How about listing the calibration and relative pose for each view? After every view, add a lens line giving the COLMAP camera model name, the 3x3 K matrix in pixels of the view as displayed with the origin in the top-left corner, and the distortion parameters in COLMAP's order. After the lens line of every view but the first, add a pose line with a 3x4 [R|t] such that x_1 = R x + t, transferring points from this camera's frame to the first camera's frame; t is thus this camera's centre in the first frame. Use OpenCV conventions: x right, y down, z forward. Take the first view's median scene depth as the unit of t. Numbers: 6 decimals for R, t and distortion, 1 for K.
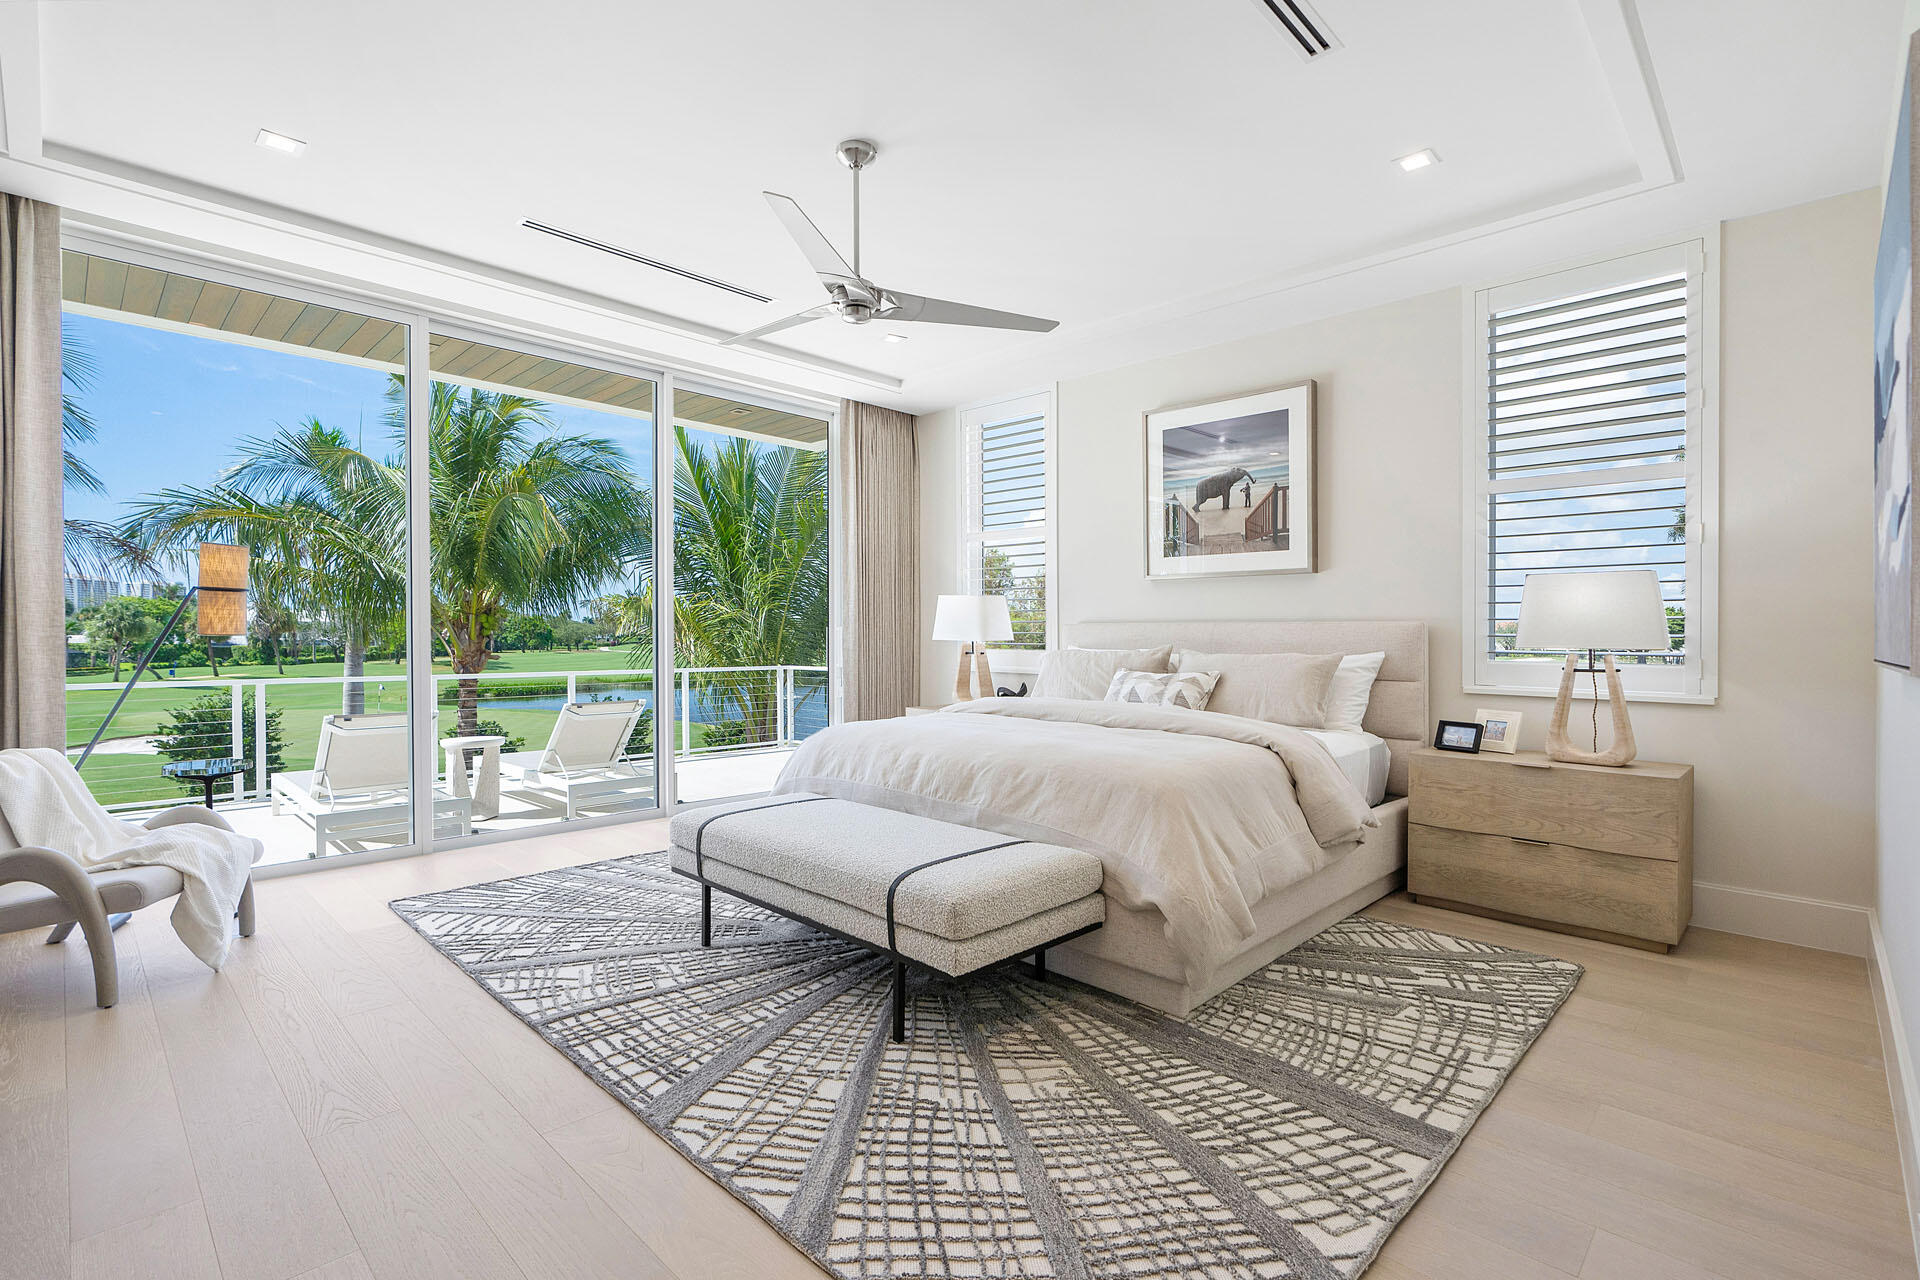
lens RADIAL K [[887.0, 0, 957.1], [0, 887.0, 631.3], [0, 0, 1]] dist [-0.010456, -0.000116]
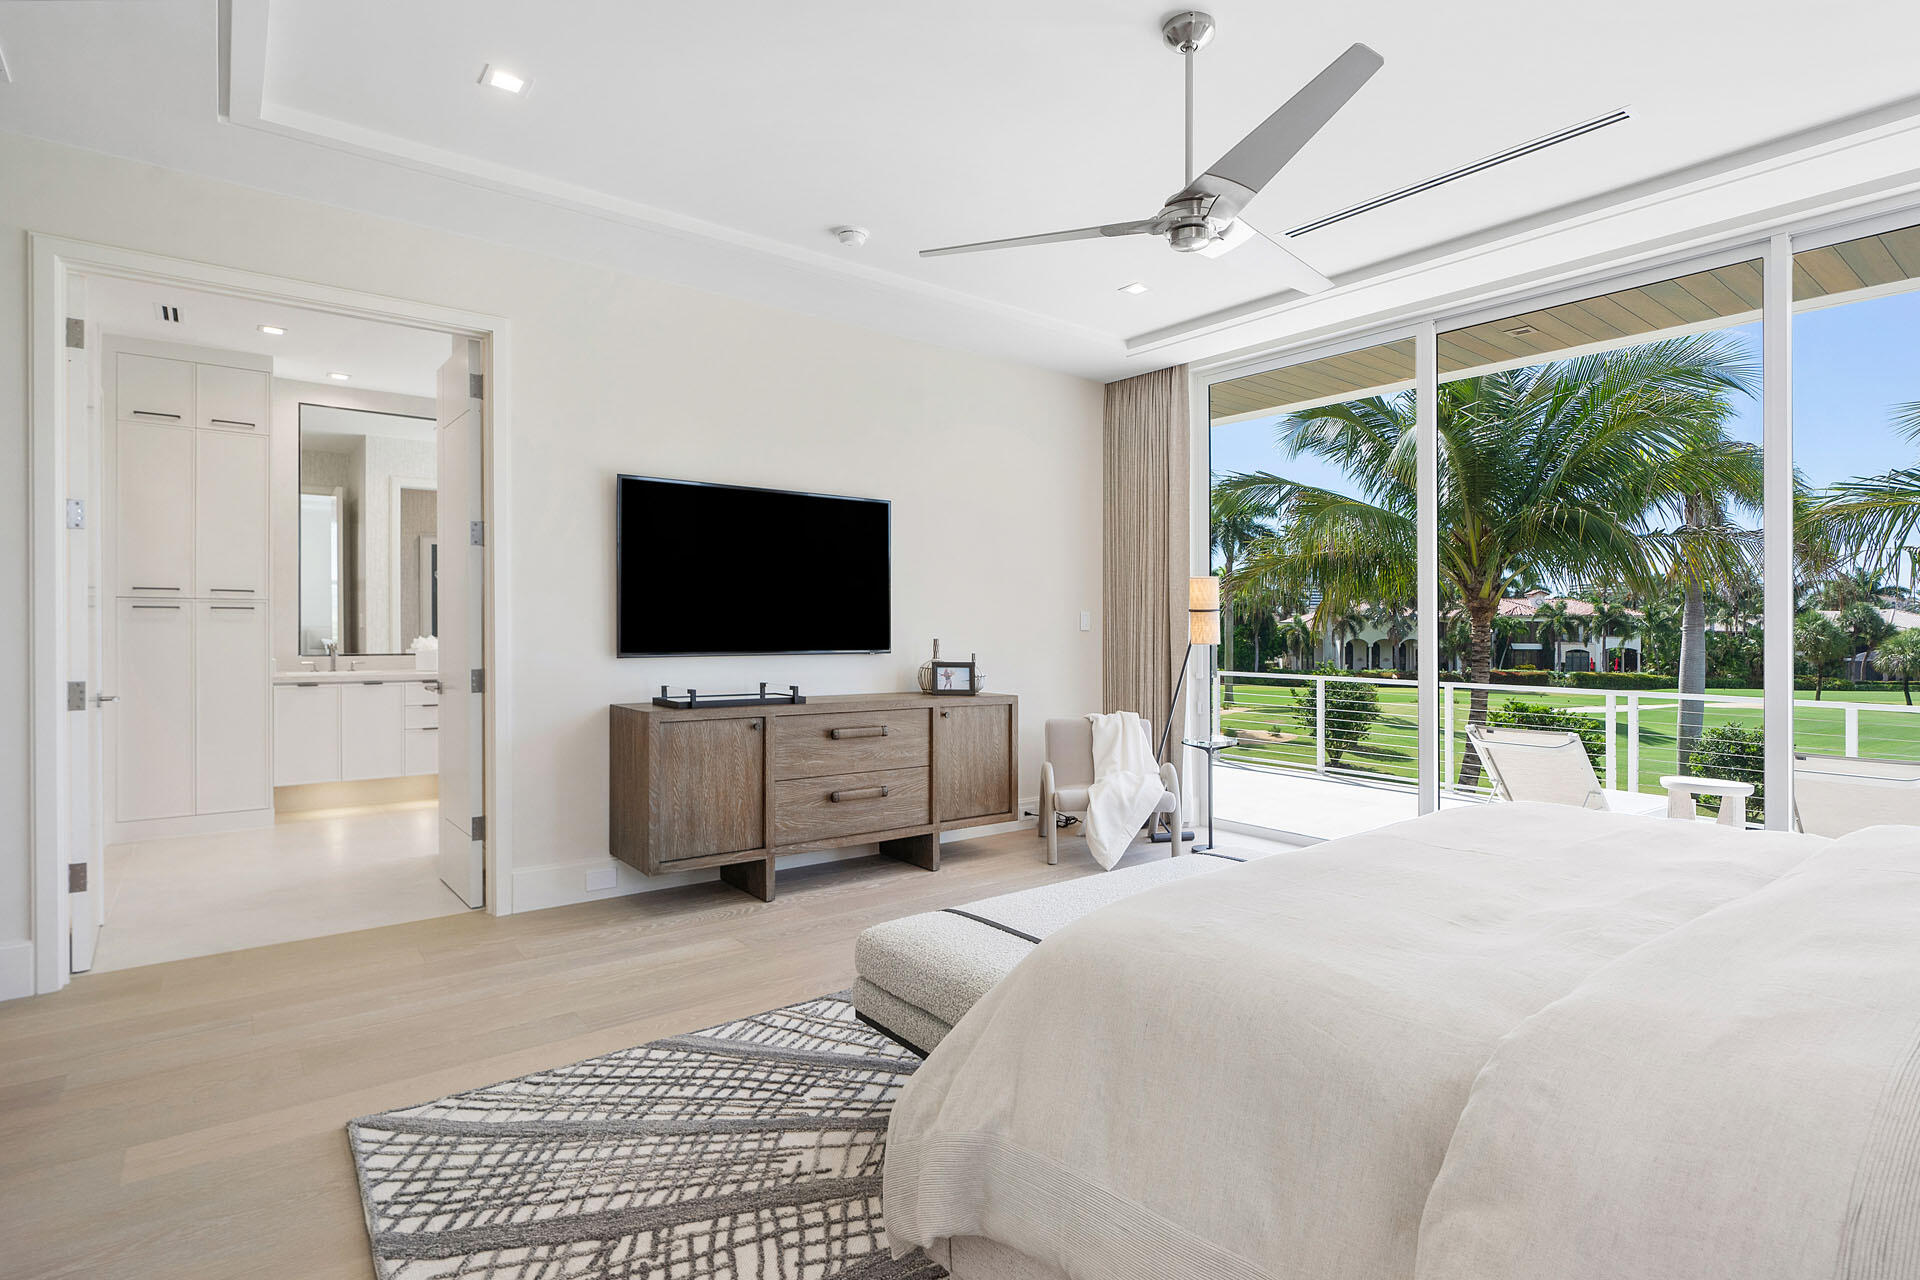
lens RADIAL K [[939.5, 0, 957.4], [0, 939.5, 640.0], [0, 0, 1]] dist [-0.006447, -0.000255]
pose [[-0.128096, 0.010356, -0.991708, 0.746024], [-0.005591, 0.999922, 0.011164, -0.018108], [0.991746, 0.006975, -0.128028, 0.929845]]
